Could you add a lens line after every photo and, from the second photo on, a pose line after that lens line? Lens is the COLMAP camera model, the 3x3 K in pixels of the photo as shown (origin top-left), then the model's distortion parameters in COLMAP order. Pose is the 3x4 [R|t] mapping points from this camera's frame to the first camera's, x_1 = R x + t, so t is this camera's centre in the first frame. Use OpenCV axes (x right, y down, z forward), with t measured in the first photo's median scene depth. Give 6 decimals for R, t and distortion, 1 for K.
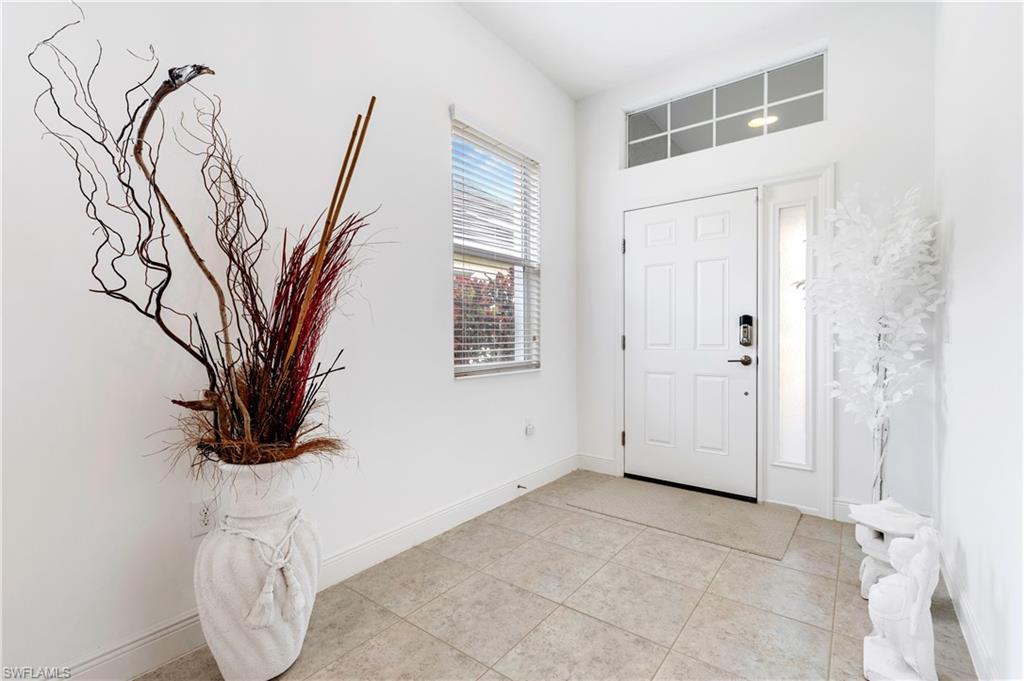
lens RADIAL K [[462.3, 0, 517.5], [0, 462.3, 336.7], [0, 0, 1]] dist [0.003026, -0.000065]
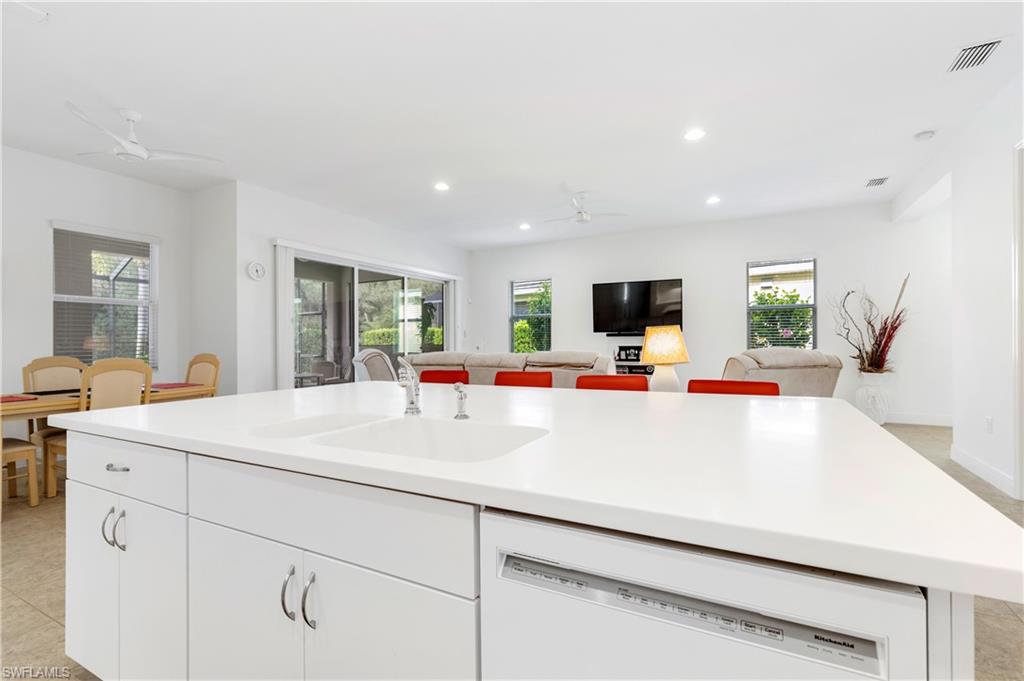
lens RADIAL K [[433.3, 0, 521.9], [0, 433.3, 338.2], [0, 0, 1]] dist [-0.001789, -0.000123]
pose [[0.156496, 0.000443, -0.987678, 2.642893], [0.002557, 0.999996, 0.000853, -0.052203], [0.987675, -0.002659, 0.156494, -2.568265]]
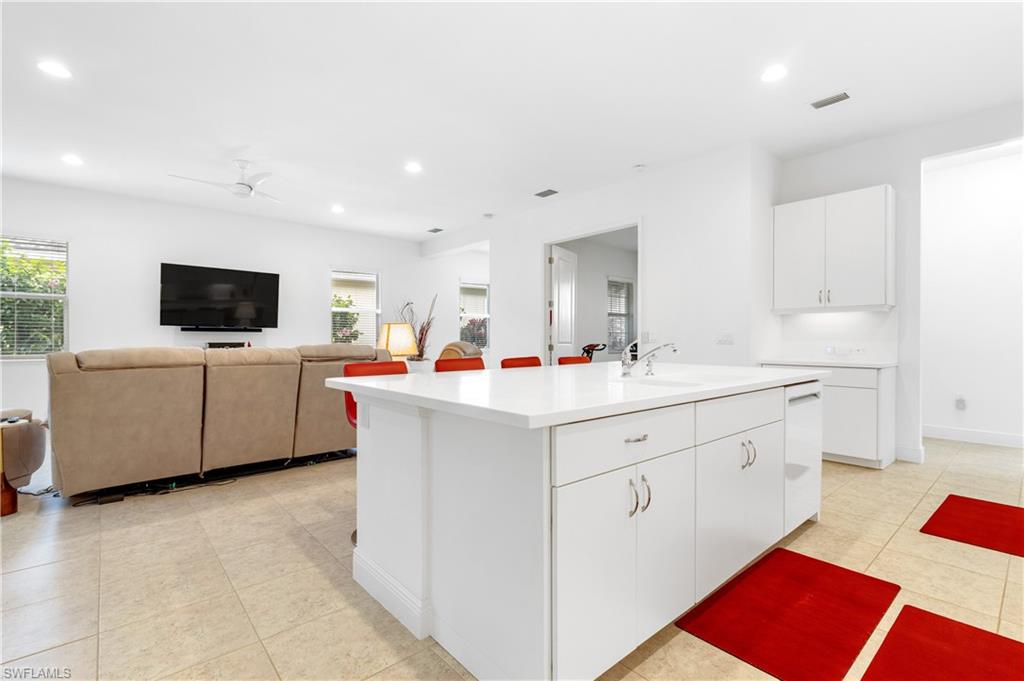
lens RADIAL K [[433.3, 0, 521.9], [0, 433.3, 338.2], [0, 0, 1]] dist [-0.001789, -0.000123]
pose [[0.976495, 0.004562, -0.215493, 1.764787], [-0.005601, 0.999975, -0.004213, -0.002727], [0.215469, 0.005321, 0.976496, -3.964451]]
